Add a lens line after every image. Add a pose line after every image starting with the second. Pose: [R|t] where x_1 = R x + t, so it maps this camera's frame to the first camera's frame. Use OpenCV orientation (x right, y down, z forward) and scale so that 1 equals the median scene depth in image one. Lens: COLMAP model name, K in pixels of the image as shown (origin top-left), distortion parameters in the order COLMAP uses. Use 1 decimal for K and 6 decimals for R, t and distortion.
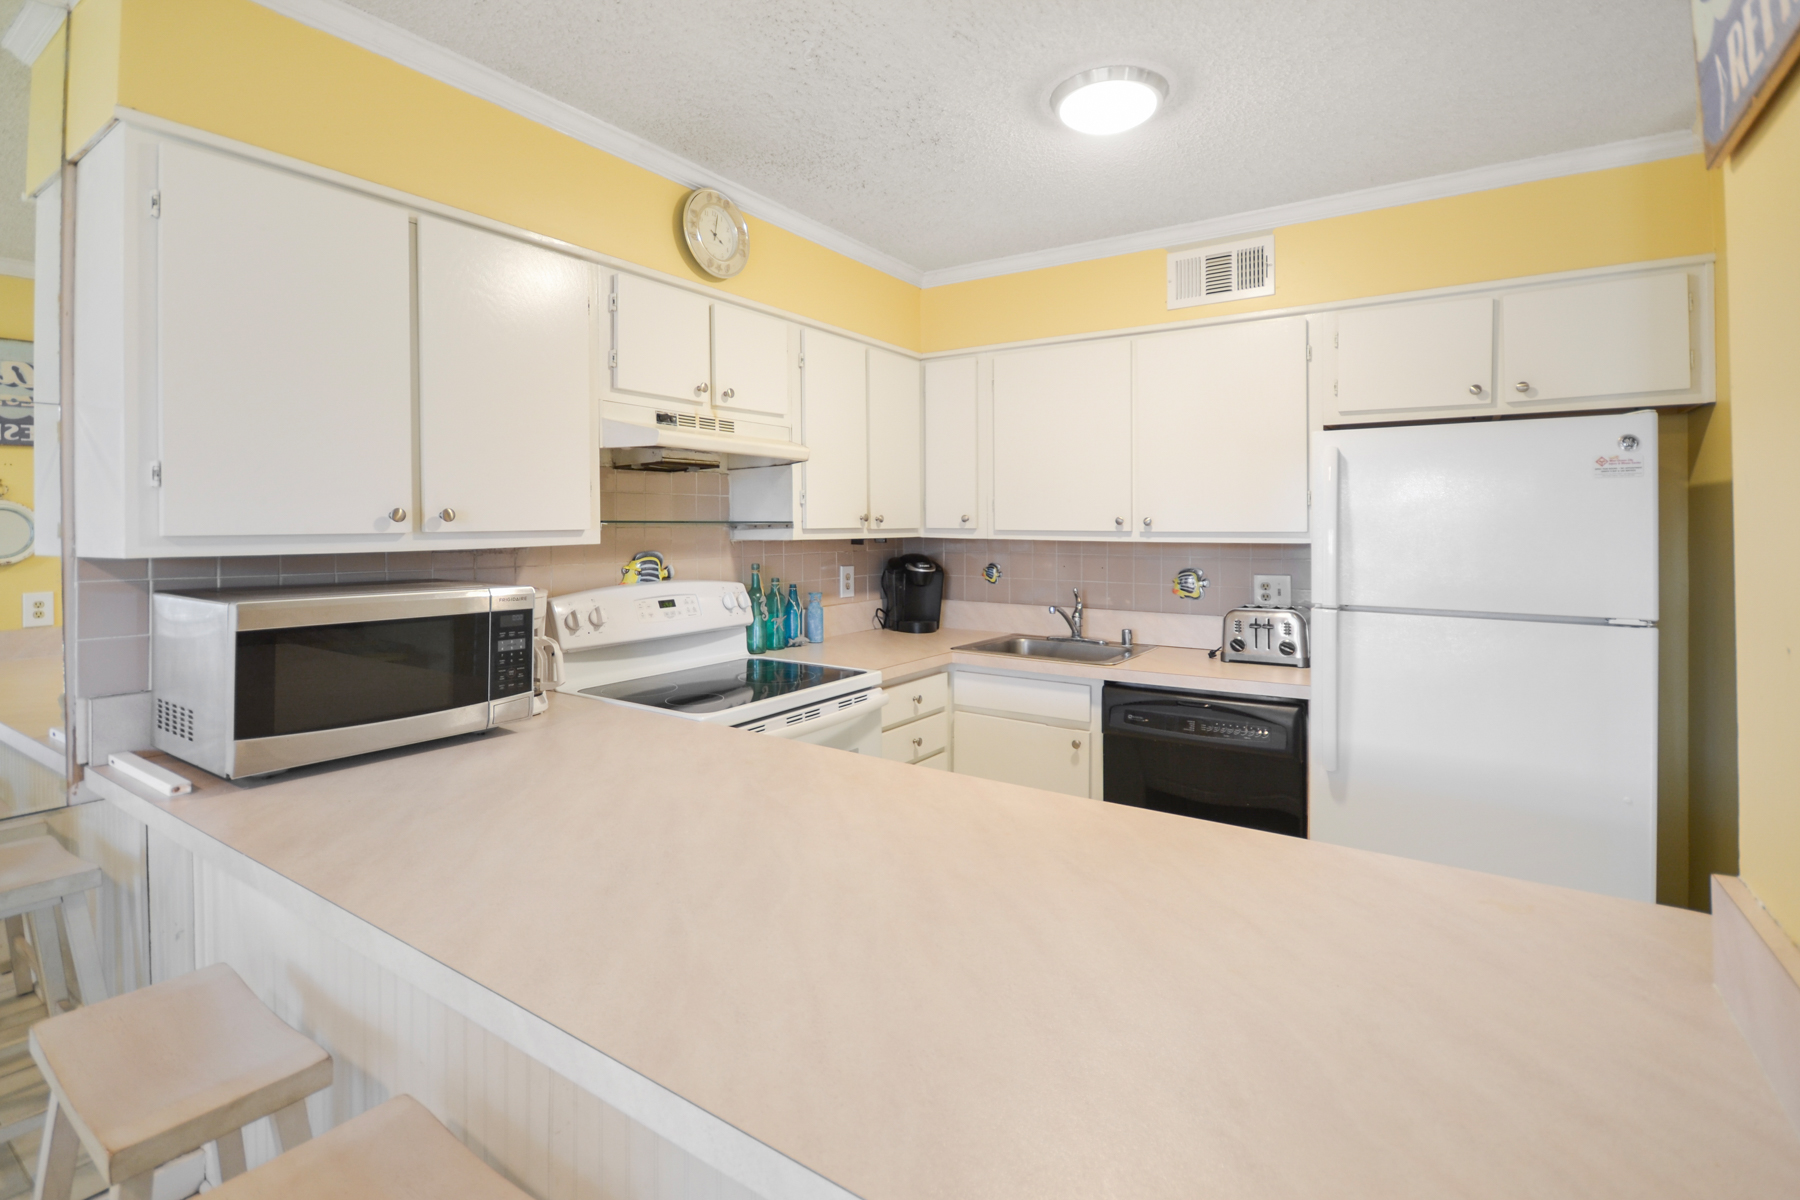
lens RADIAL K [[832.2, 0, 910.7], [0, 832.2, 518.8], [0, 0, 1]] dist [0.003416, -0.000832]
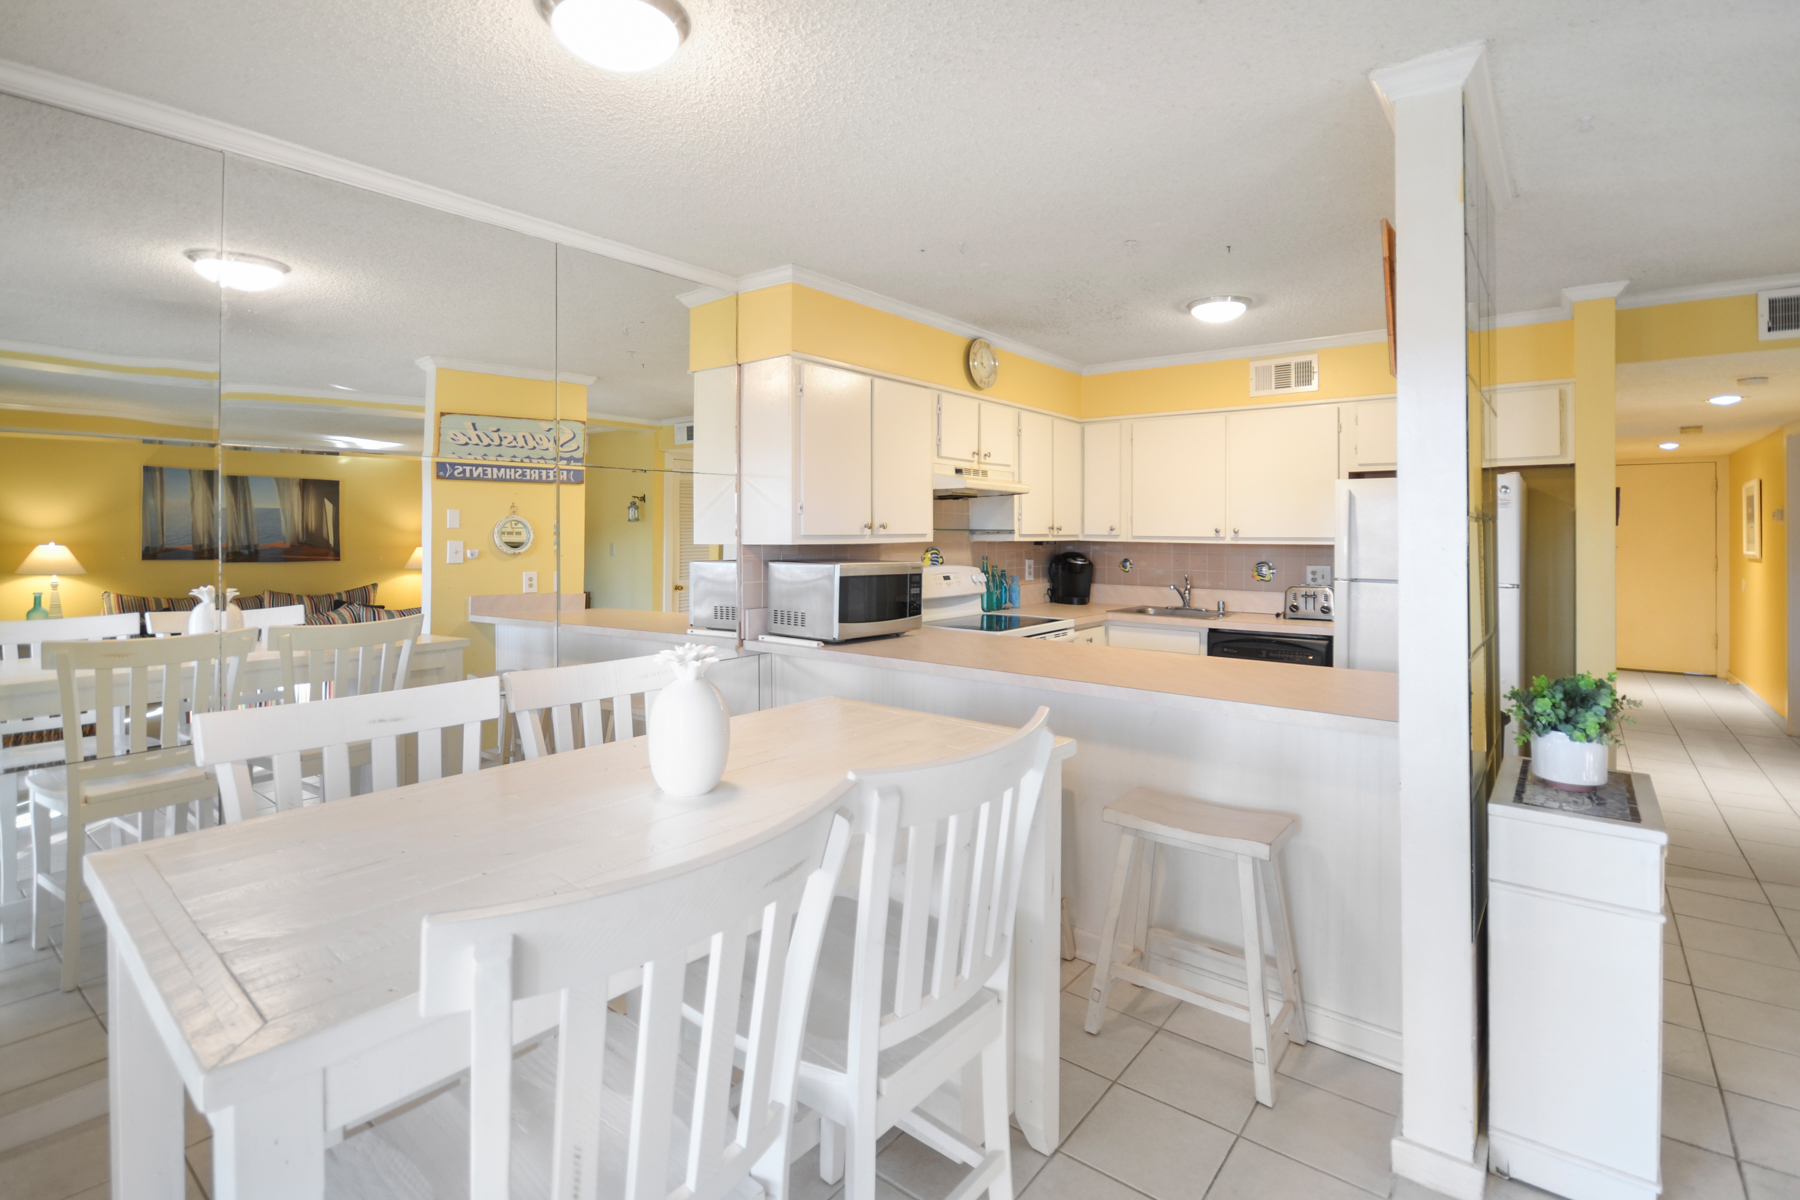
lens RADIAL K [[832.2, 0, 918.7], [0, 832.2, 527.3], [0, 0, 1]] dist [0.003416, -0.000832]
pose [[0.997328, 0.003782, -0.072961, -0.211312], [-0.003741, 0.999993, 0.000707, -0.002126], [0.072963, -0.000432, 0.997335, -0.651837]]
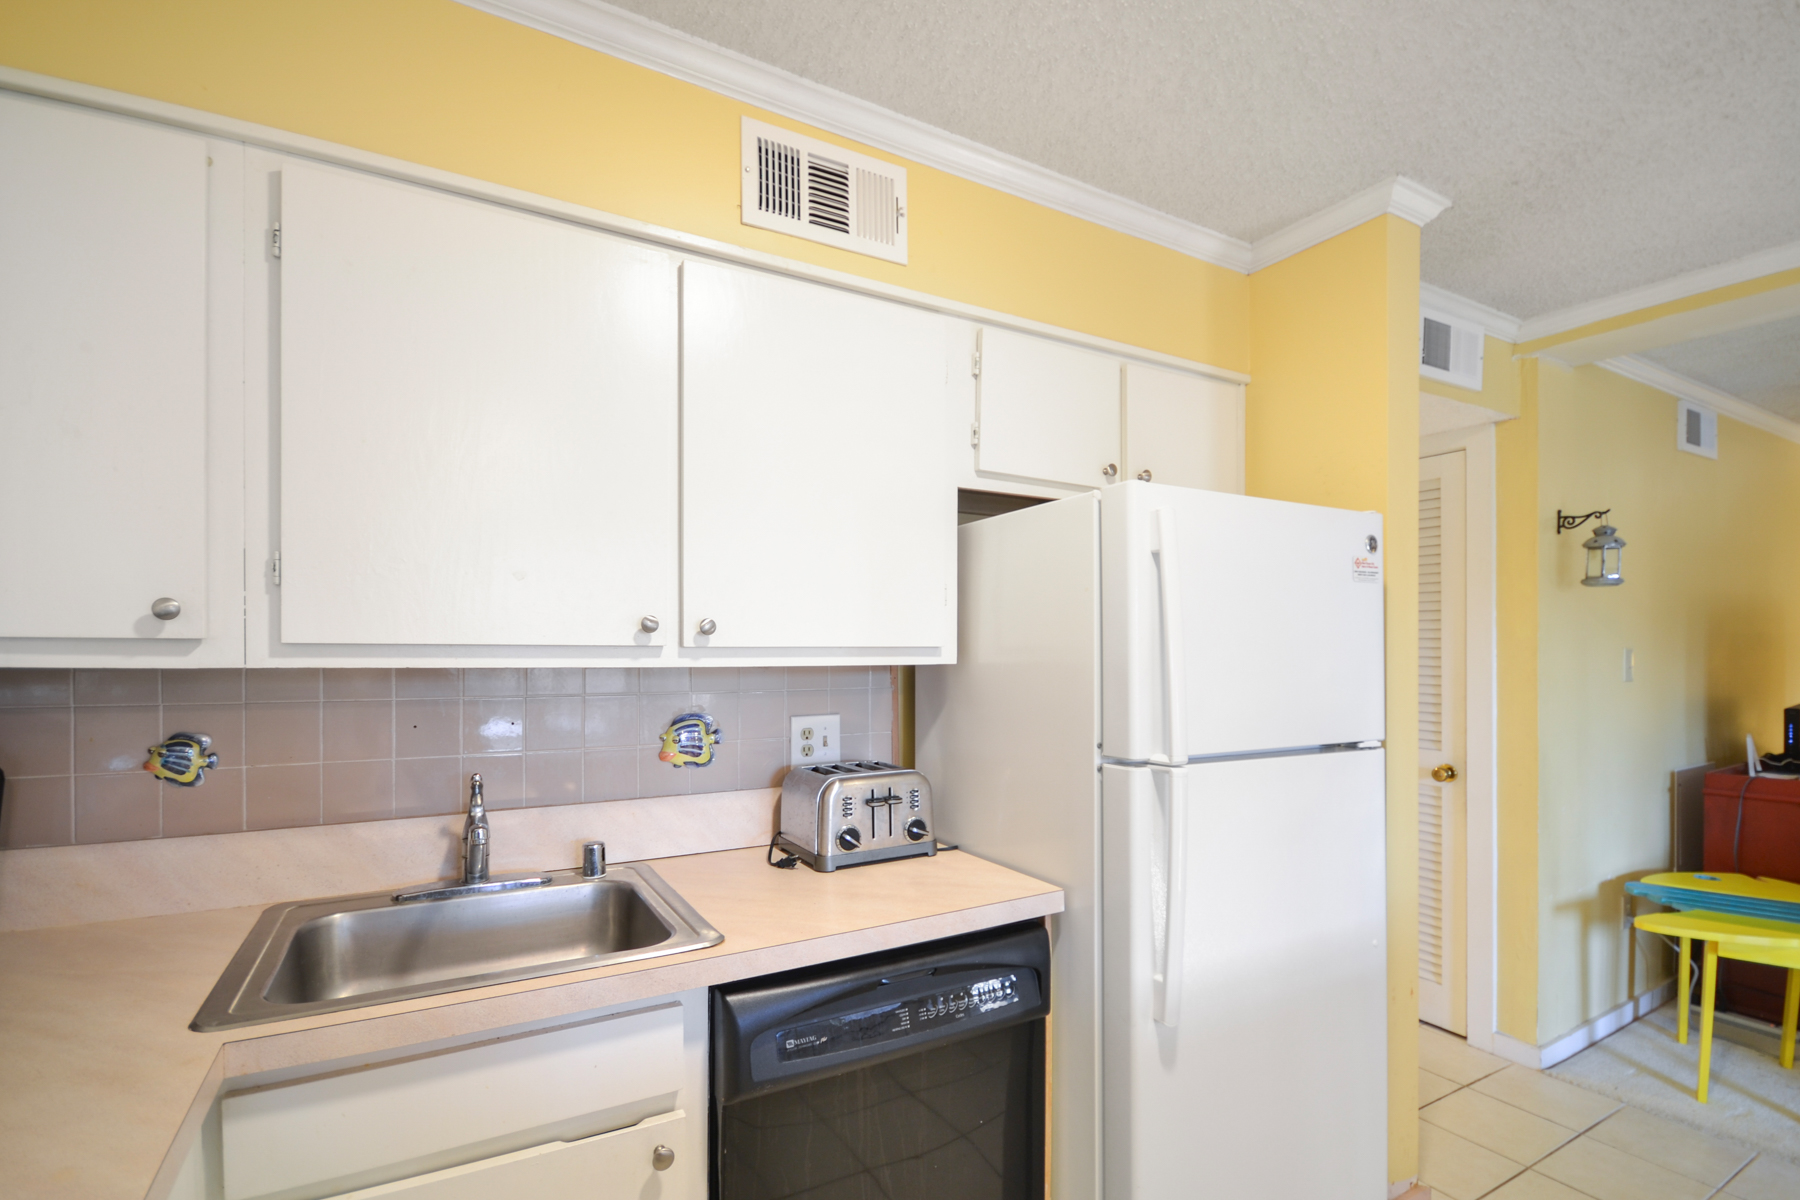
lens RADIAL K [[832.2, 0, 903.0], [0, 832.2, 651.2], [0, 0, 1]] dist [0.003416, -0.000832]
pose [[0.462963, -0.001196, 0.886377, -0.113439], [-0.008081, 0.999952, 0.005571, 0.015222], [-0.886341, -0.009742, 0.462931, 0.700193]]
